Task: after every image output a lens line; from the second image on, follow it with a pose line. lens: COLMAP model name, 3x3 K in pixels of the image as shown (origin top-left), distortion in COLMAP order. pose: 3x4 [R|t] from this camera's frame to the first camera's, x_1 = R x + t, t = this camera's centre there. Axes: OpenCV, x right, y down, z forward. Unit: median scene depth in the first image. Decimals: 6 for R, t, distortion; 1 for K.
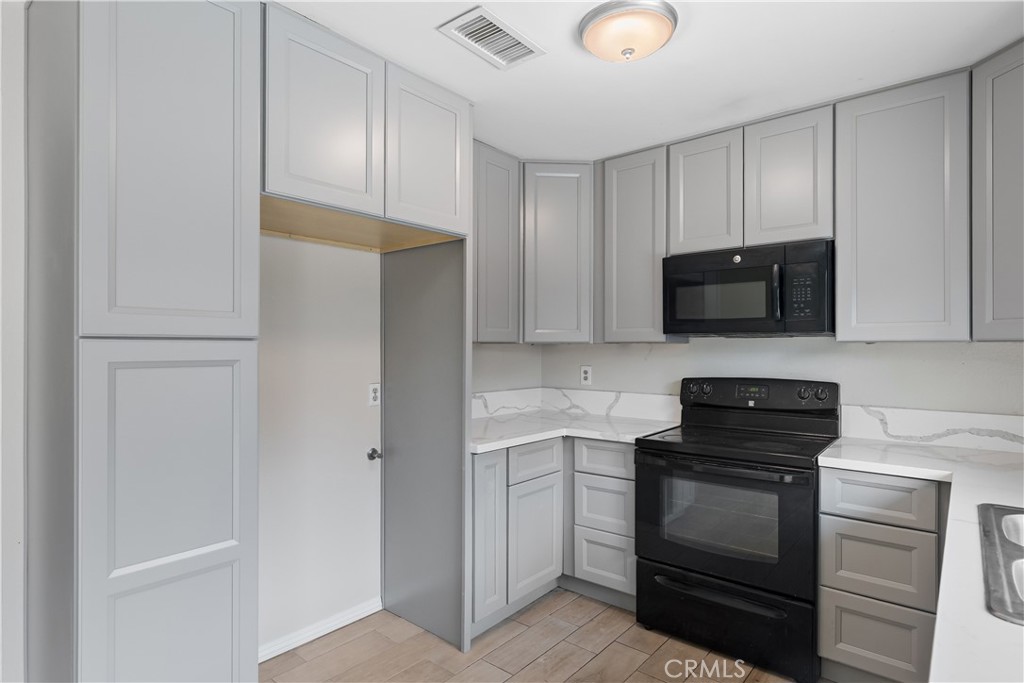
lens RADIAL K [[542.8, 0, 510.6], [0, 542.8, 344.9], [0, 0, 1]] dist [-0.000227, -0.001671]
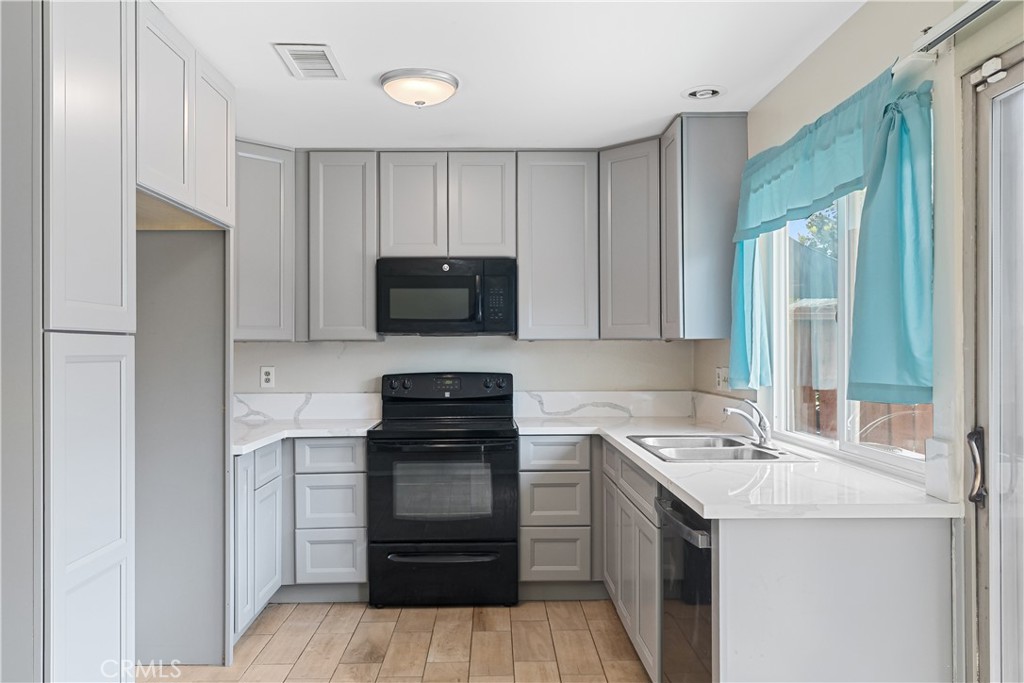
lens RADIAL K [[793.1, 0, 513.6], [0, 793.1, 341.2], [0, 0, 1]] dist [0.002526, -0.005440]
pose [[0.743687, 0.002694, 0.668522, -0.587172], [0.002982, 0.999969, -0.007347, 0.010153], [-0.668521, 0.007457, 0.743656, -0.335339]]
